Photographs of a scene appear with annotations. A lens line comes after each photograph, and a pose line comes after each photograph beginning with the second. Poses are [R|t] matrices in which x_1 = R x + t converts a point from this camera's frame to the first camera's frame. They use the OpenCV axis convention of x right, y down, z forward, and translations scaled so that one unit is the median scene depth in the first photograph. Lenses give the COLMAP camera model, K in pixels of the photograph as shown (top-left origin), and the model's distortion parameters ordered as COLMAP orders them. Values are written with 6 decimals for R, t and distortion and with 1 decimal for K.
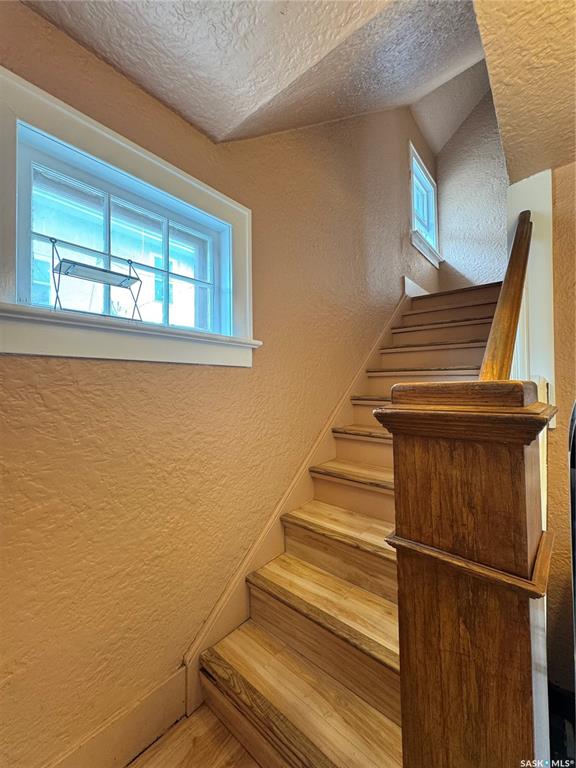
lens RADIAL K [[306.1, 0, 291.2], [0, 306.1, 382.6], [0, 0, 1]] dist [-0.000284, -0.000279]
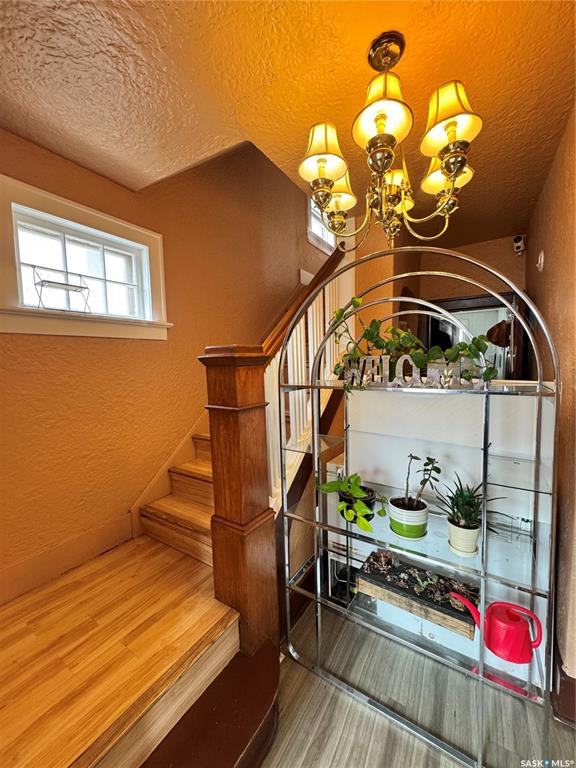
lens RADIAL K [[306.1, 0, 288.9], [0, 306.1, 382.2], [0, 0, 1]] dist [-0.000284, -0.000279]
pose [[0.988938, -0.024230, 0.146339, 0.308249], [0.011571, 0.996163, 0.086745, 0.042490], [-0.147879, -0.084092, 0.985424, -0.789106]]
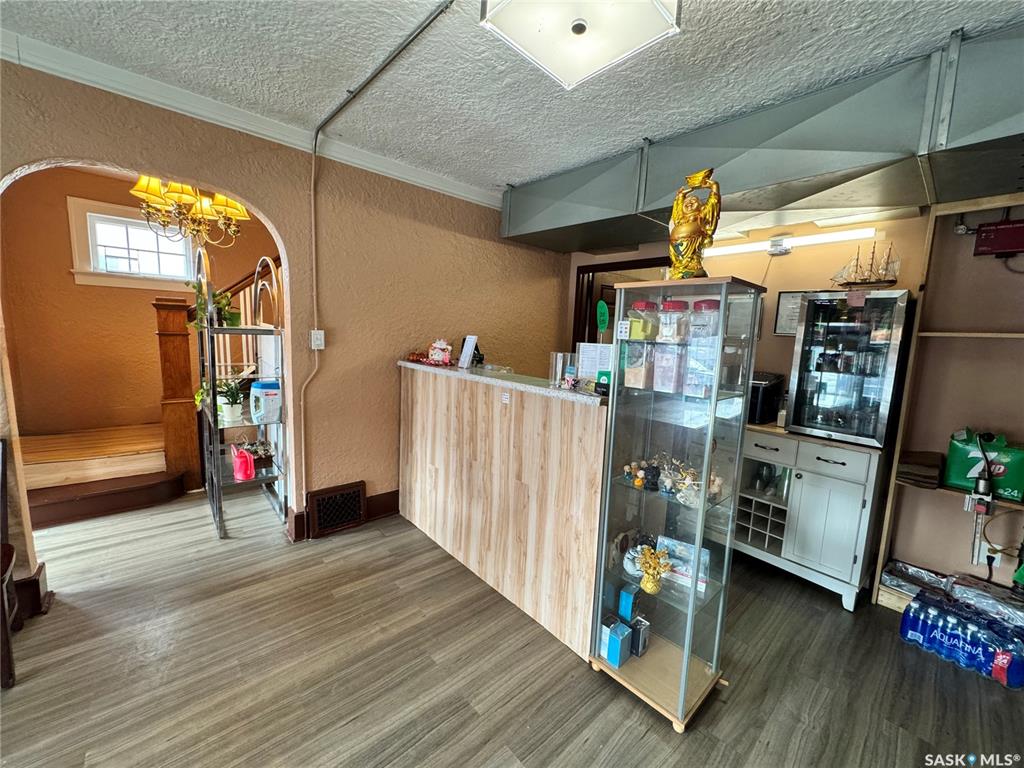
lens RADIAL K [[408.2, 0, 512.3], [0, 408.2, 383.1], [0, 0, 1]] dist [-0.000284, -0.000279]
pose [[0.989672, 0.074380, -0.122543, 3.055130], [-0.056657, 0.988208, 0.142248, 0.050213], [0.131678, -0.133836, 0.982216, -2.093440]]
